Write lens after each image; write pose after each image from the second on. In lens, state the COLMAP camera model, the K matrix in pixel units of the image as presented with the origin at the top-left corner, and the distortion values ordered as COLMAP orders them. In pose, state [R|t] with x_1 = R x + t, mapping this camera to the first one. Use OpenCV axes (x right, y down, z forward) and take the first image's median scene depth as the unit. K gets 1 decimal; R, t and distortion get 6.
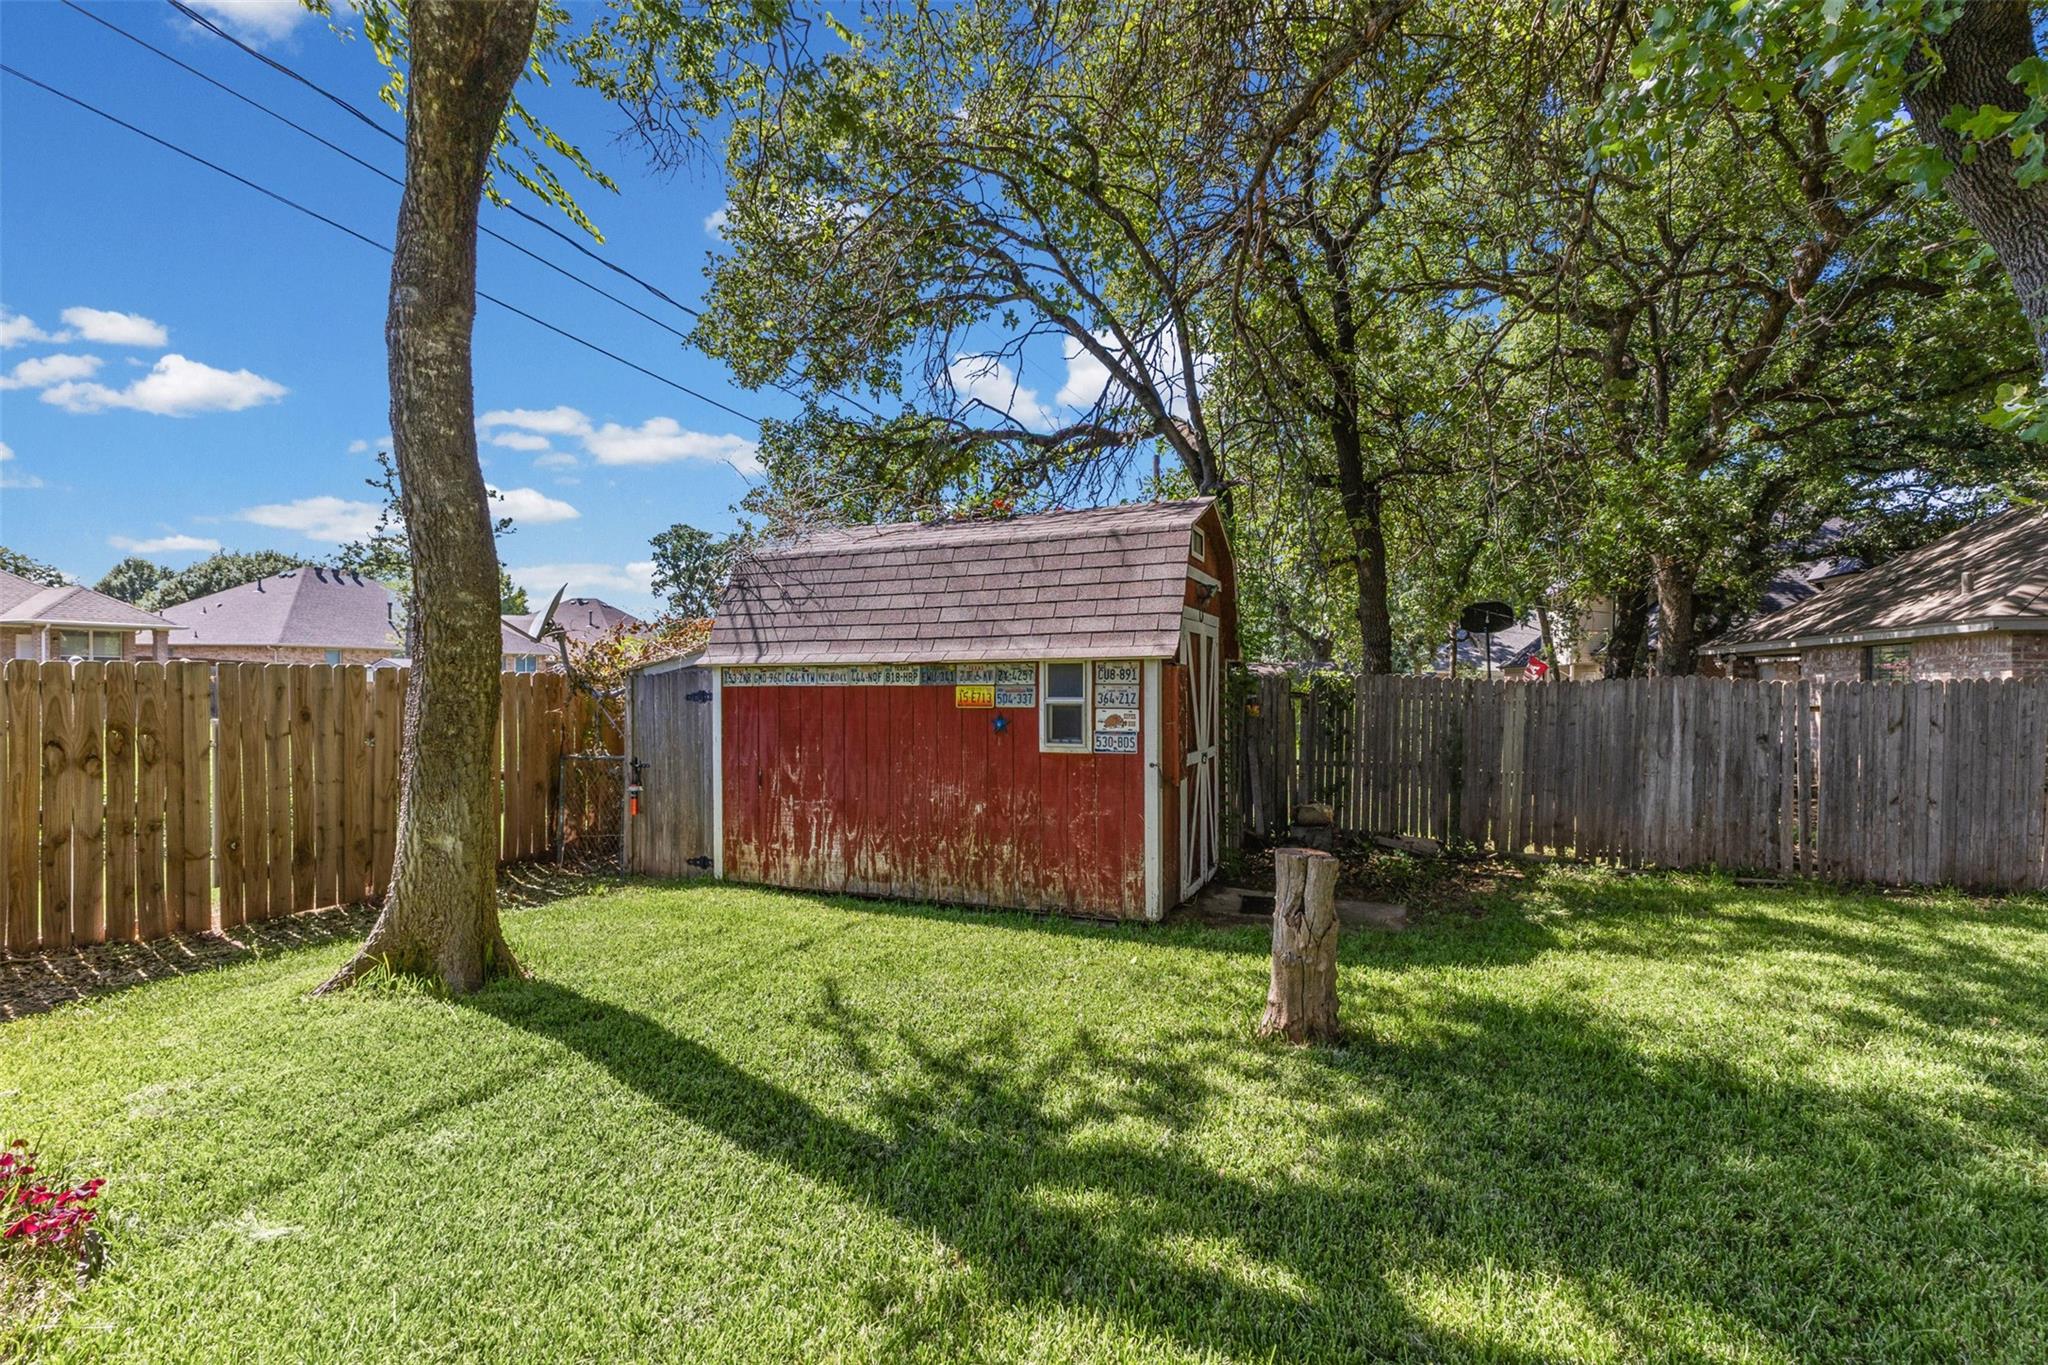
lens RADIAL K [[891.3, 0, 1029.7], [0, 891.3, 700.3], [0, 0, 1]] dist [0.000962, 0.000013]
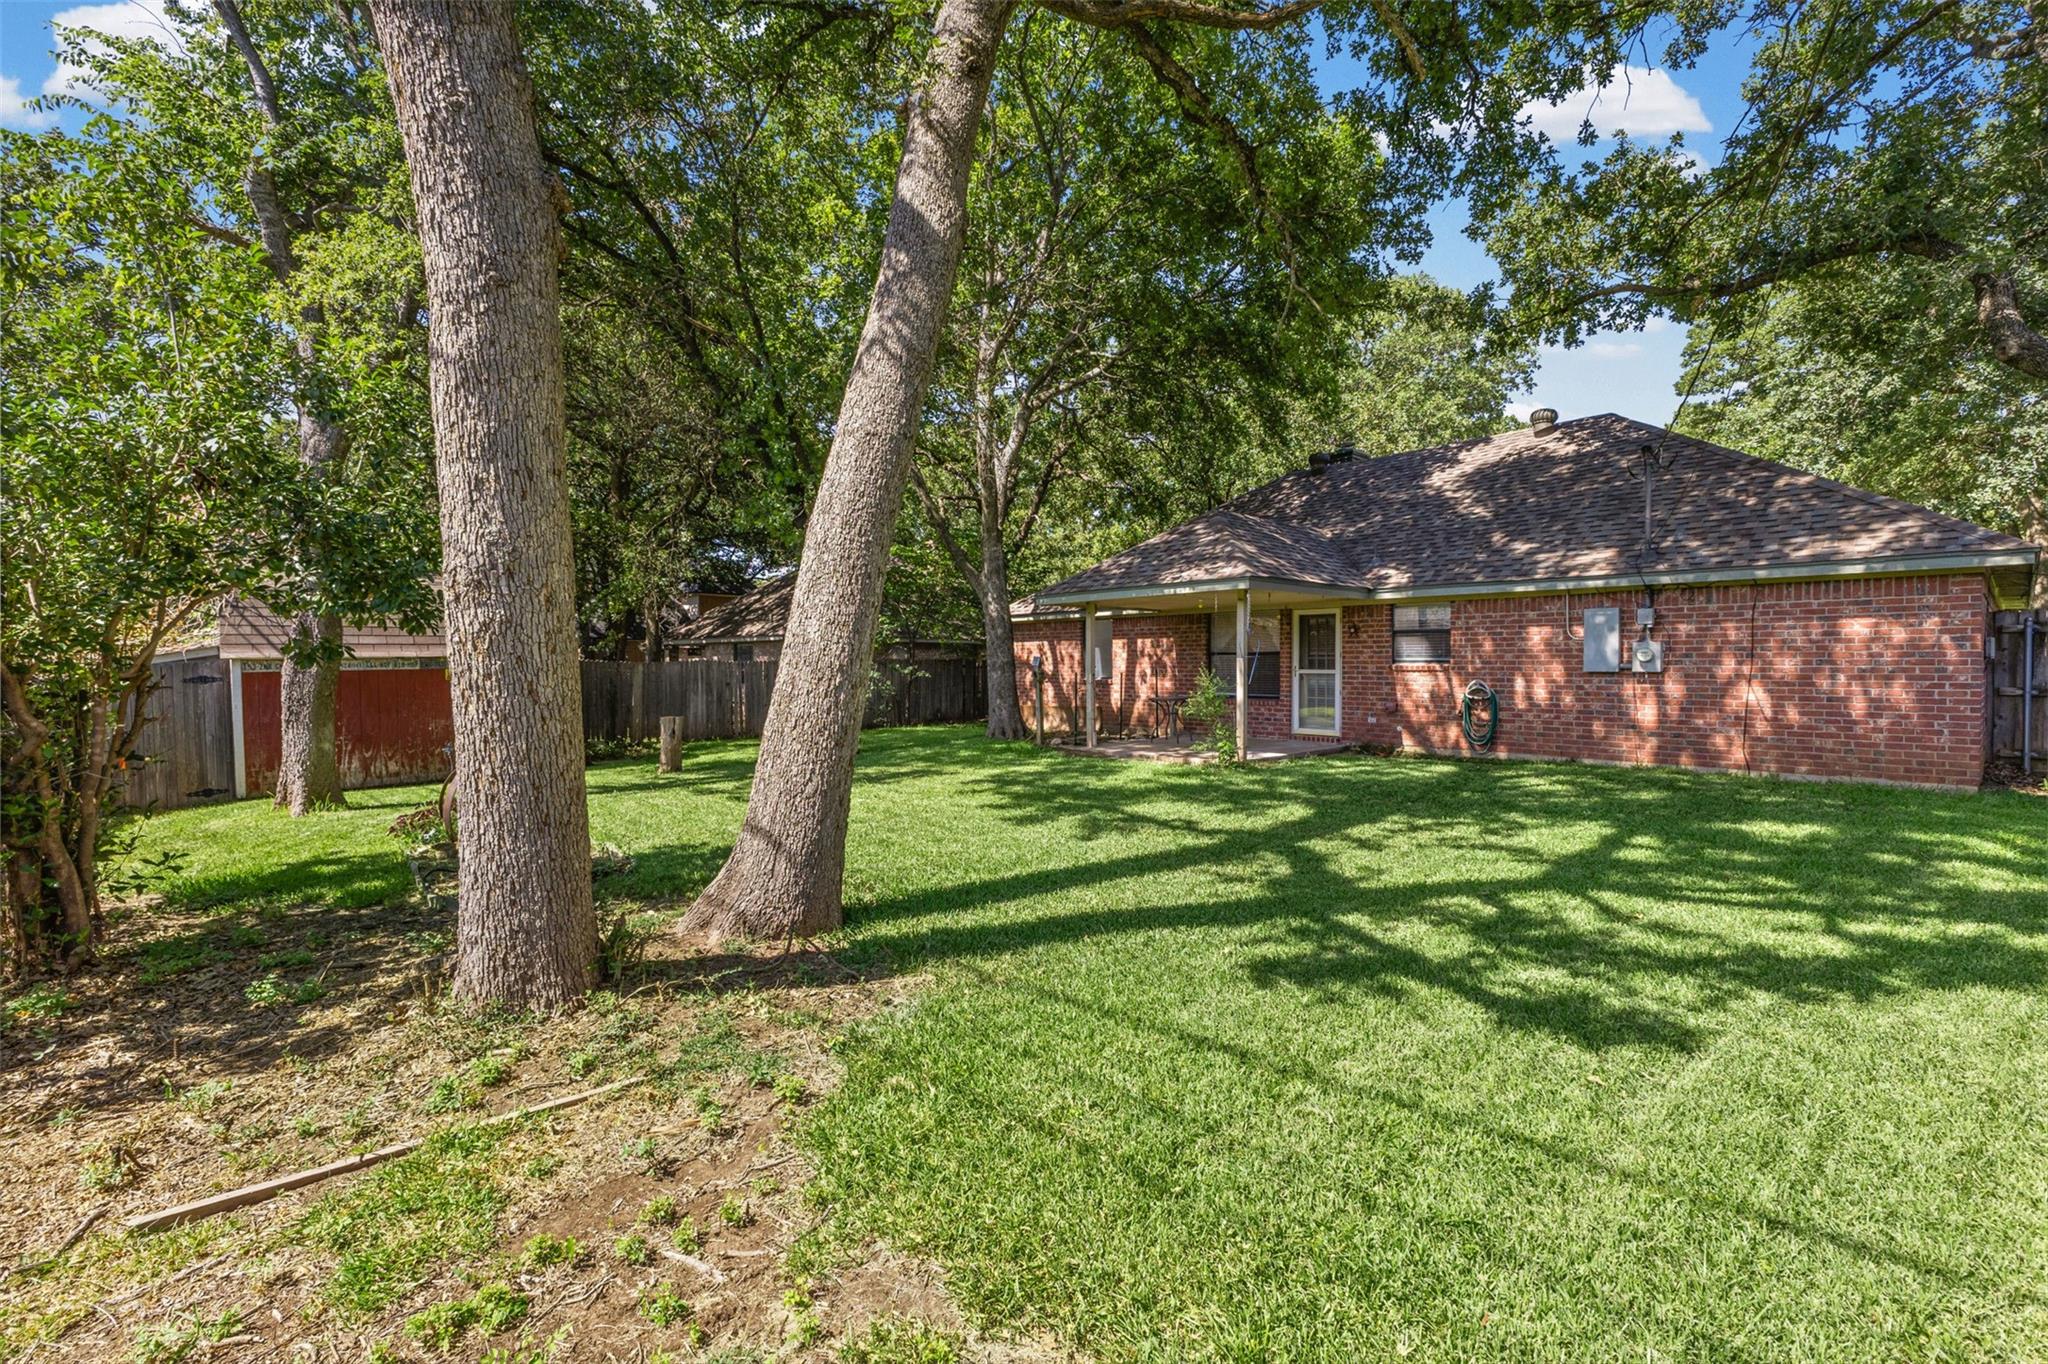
lens RADIAL K [[891.3, 0, 1029.7], [0, 891.3, 699.8], [0, 0, 1]] dist [0.000962, 0.000013]
pose [[0.415983, -0.049632, 0.908017, -1.227365], [0.026032, 0.998750, 0.042665, 0.001133], [-0.909000, 0.005890, 0.416755, -0.918960]]
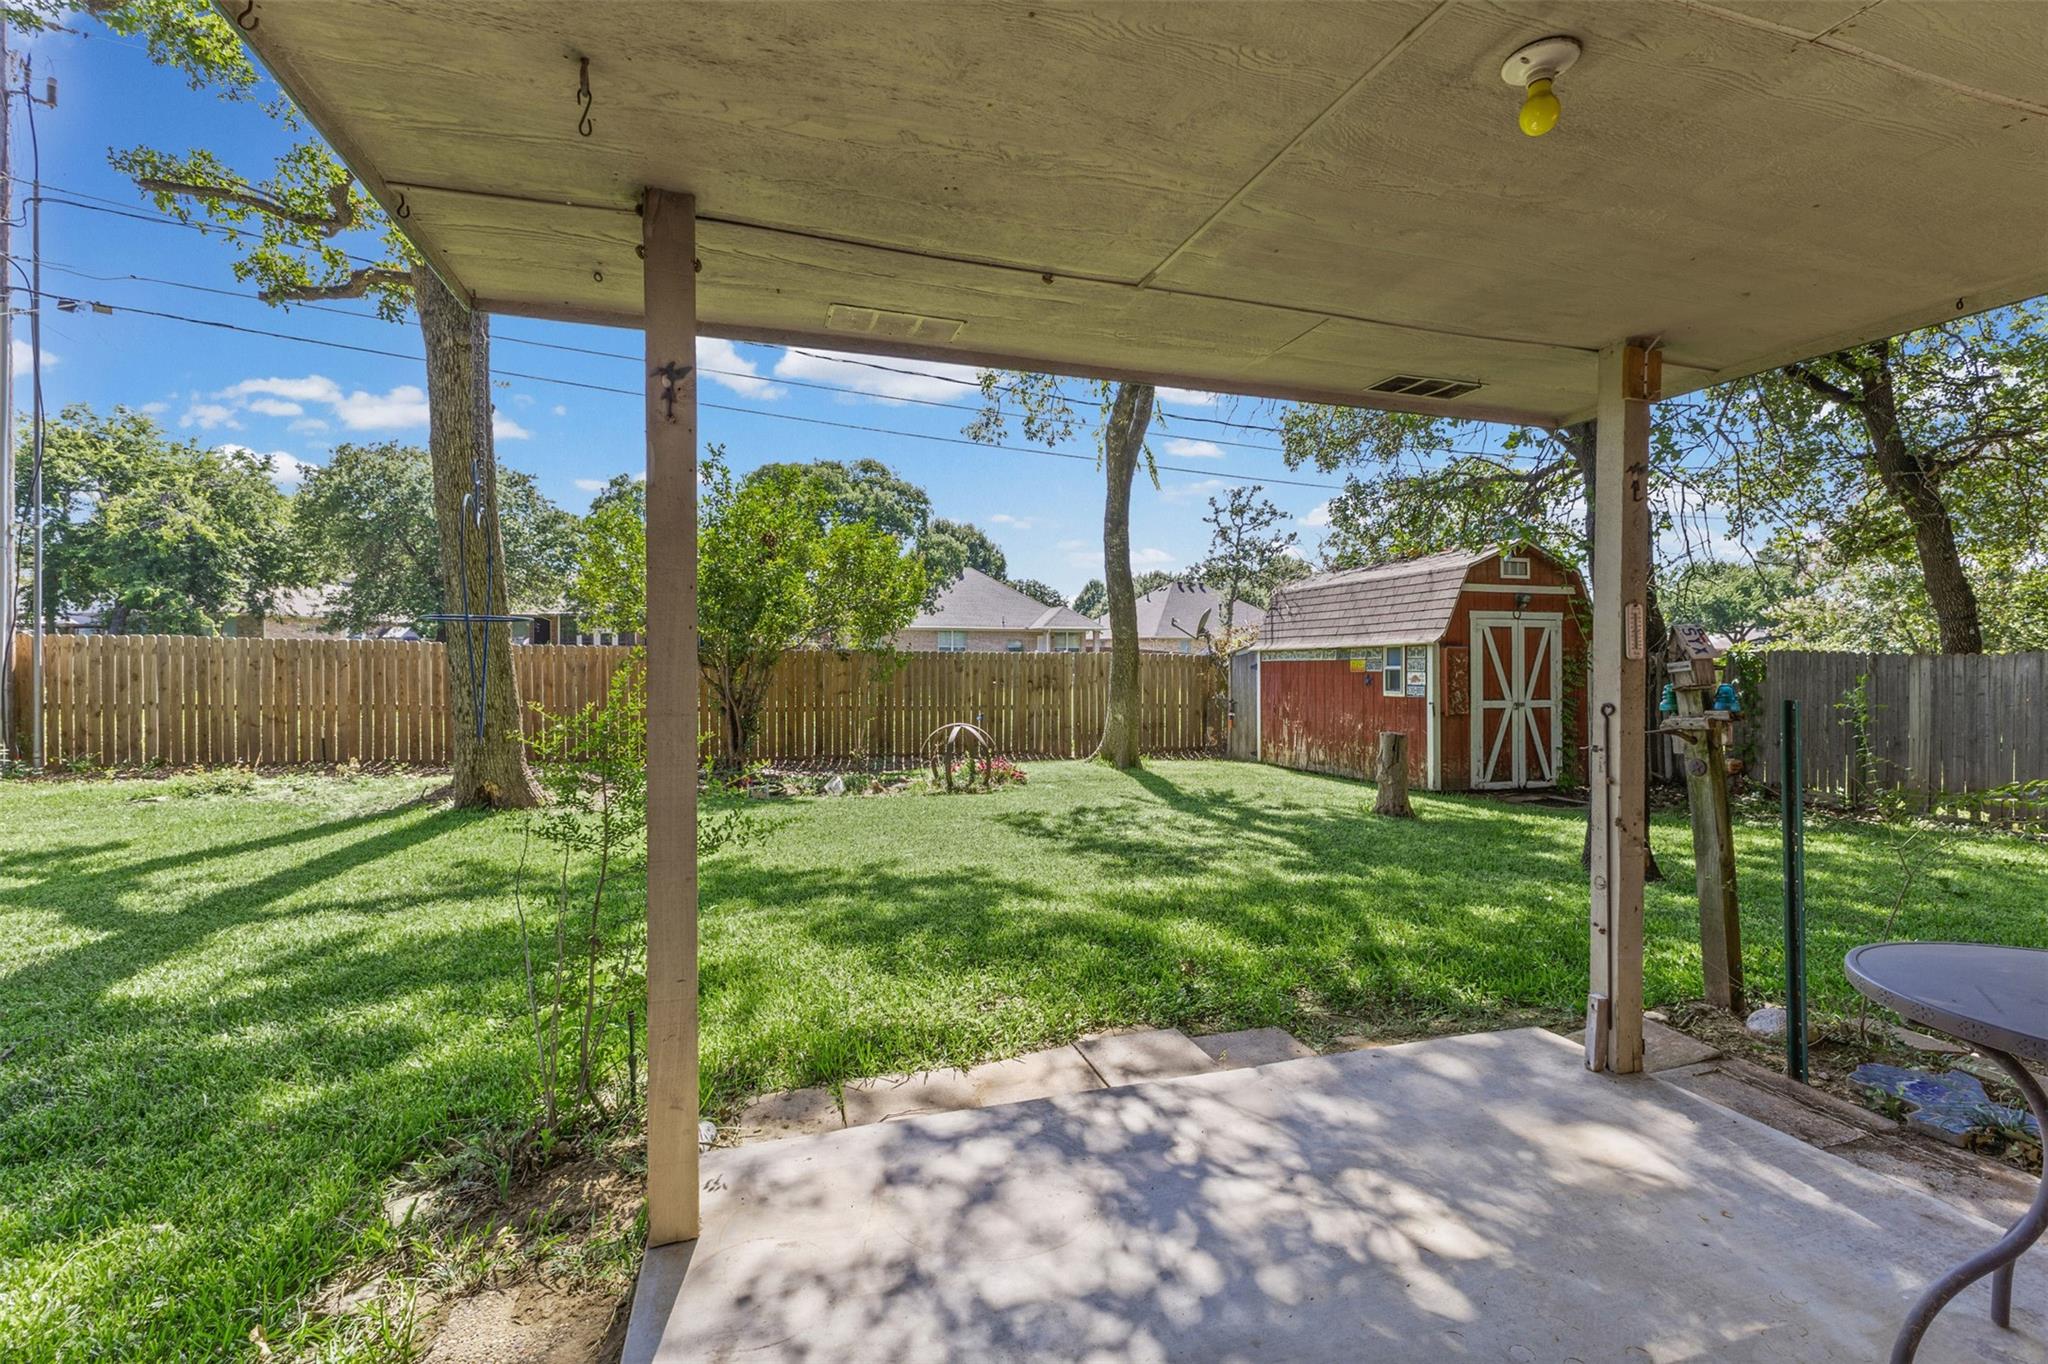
lens RADIAL K [[899.6, 0, 1028.6], [0, 899.6, 670.1], [0, 0, 1]] dist [0.000298, -0.000115]
pose [[0.646928, 0.003865, -0.762541, 0.849304], [-0.012344, 0.999909, -0.005404, 0.021381], [0.762451, 0.012909, 0.646917, -0.672258]]
